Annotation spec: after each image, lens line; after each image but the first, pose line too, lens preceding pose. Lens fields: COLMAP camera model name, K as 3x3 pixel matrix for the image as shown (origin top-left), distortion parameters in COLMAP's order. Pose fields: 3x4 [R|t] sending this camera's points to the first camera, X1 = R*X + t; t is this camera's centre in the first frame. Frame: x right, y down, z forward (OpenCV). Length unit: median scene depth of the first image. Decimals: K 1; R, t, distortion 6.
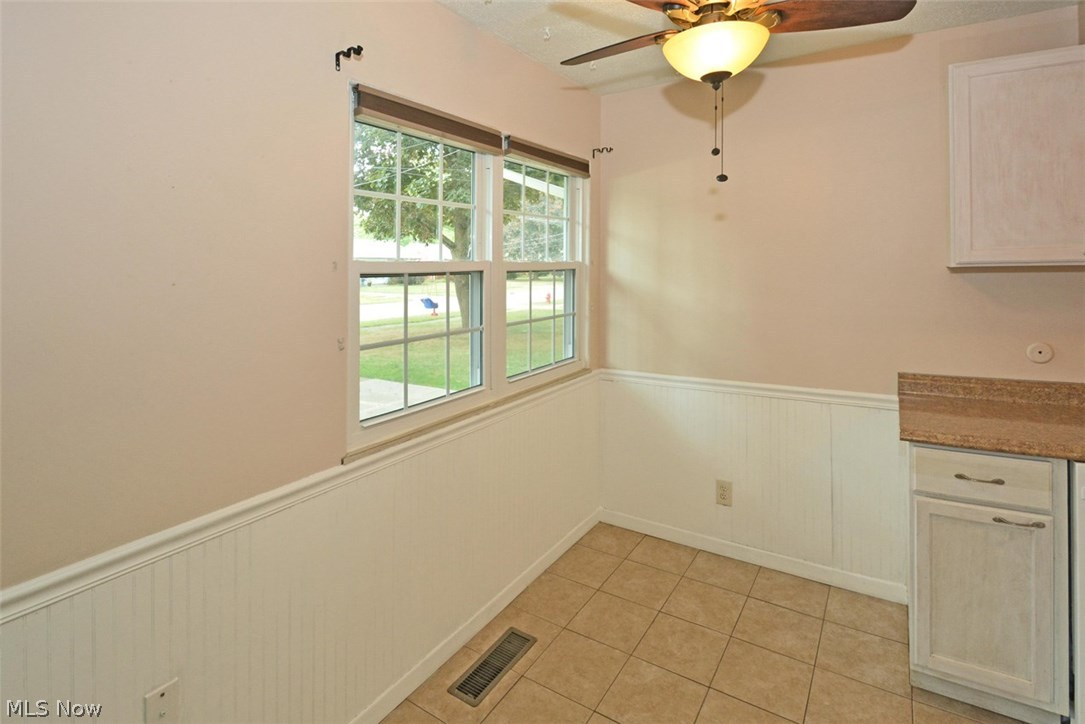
lens RADIAL K [[541.3, 0, 525.1], [0, 541.3, 240.8], [0, 0, 1]] dist [-0.002867, 0.000164]
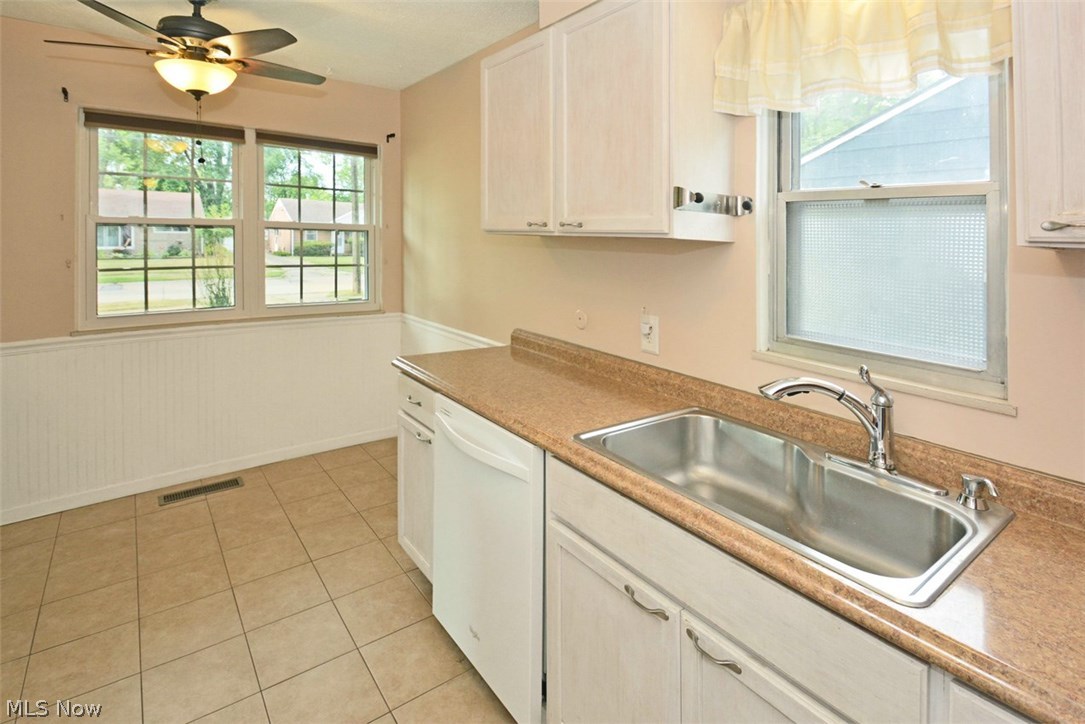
lens RADIAL K [[541.3, 0, 525.1], [0, 541.3, 240.8], [0, 0, 1]] dist [-0.002867, 0.000164]
pose [[0.944637, 0.042883, -0.325303, 1.171071], [-0.023663, 0.997745, 0.062814, -0.015303], [0.327263, -0.051639, 0.943521, -0.071427]]
